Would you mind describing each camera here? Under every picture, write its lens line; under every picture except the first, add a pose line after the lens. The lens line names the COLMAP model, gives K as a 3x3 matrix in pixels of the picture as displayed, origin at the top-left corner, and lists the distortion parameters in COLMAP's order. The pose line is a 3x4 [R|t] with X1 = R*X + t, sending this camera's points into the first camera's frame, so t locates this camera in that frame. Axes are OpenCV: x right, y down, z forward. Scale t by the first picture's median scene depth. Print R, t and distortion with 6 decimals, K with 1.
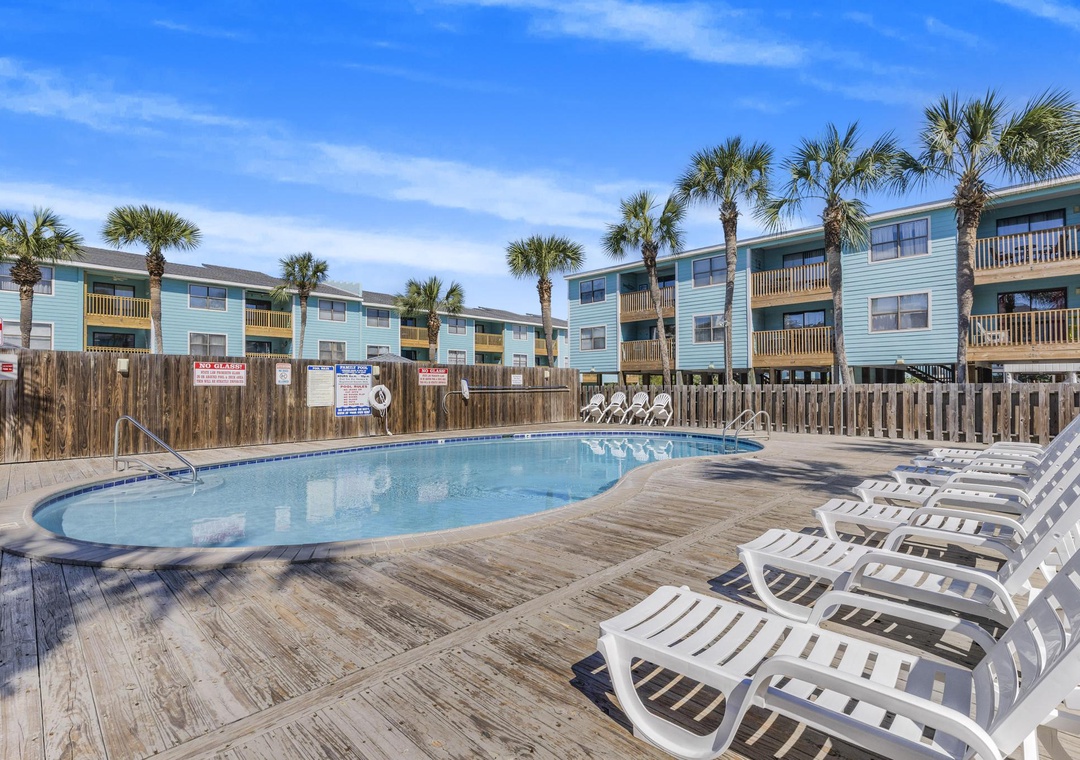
lens RADIAL K [[521.1, 0, 538.9], [0, 521.1, 379.2], [0, 0, 1]] dist [-0.000992, -0.000266]
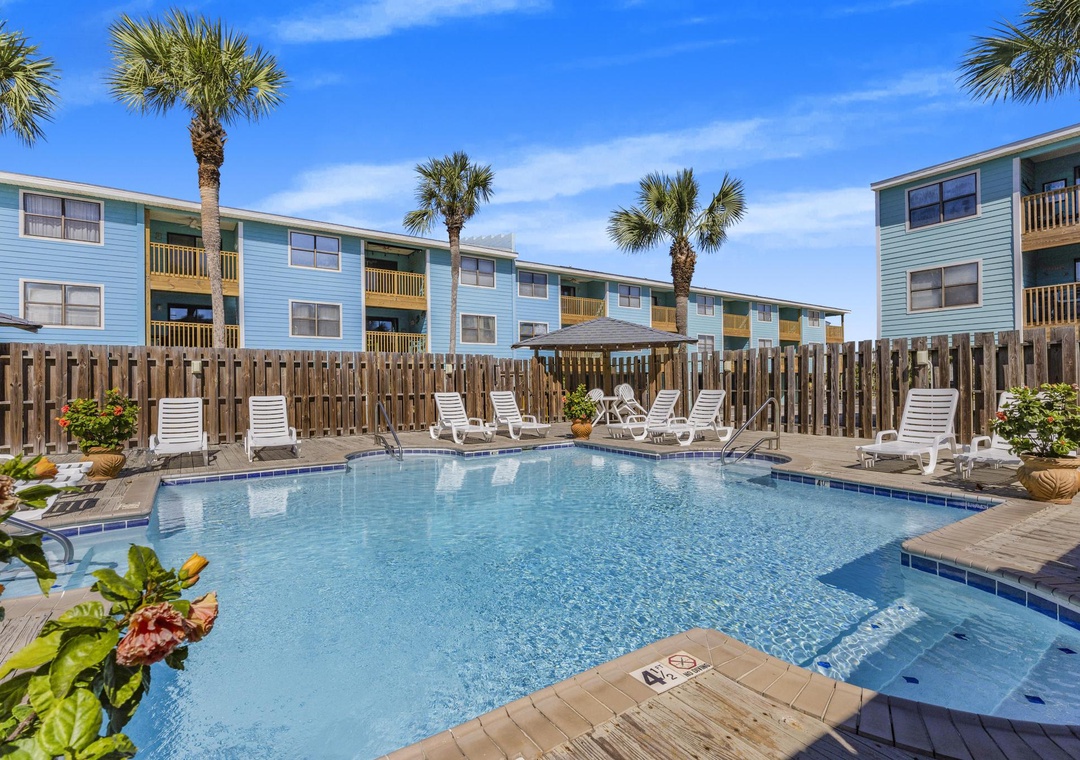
lens RADIAL K [[521.1, 0, 540.2], [0, 521.1, 381.3], [0, 0, 1]] dist [-0.000992, -0.000266]
pose [[0.982872, -0.007067, -0.184154, -0.213400], [0.009416, 0.999885, 0.011883, 0.011060], [0.184049, -0.013413, 0.982826, 0.369273]]
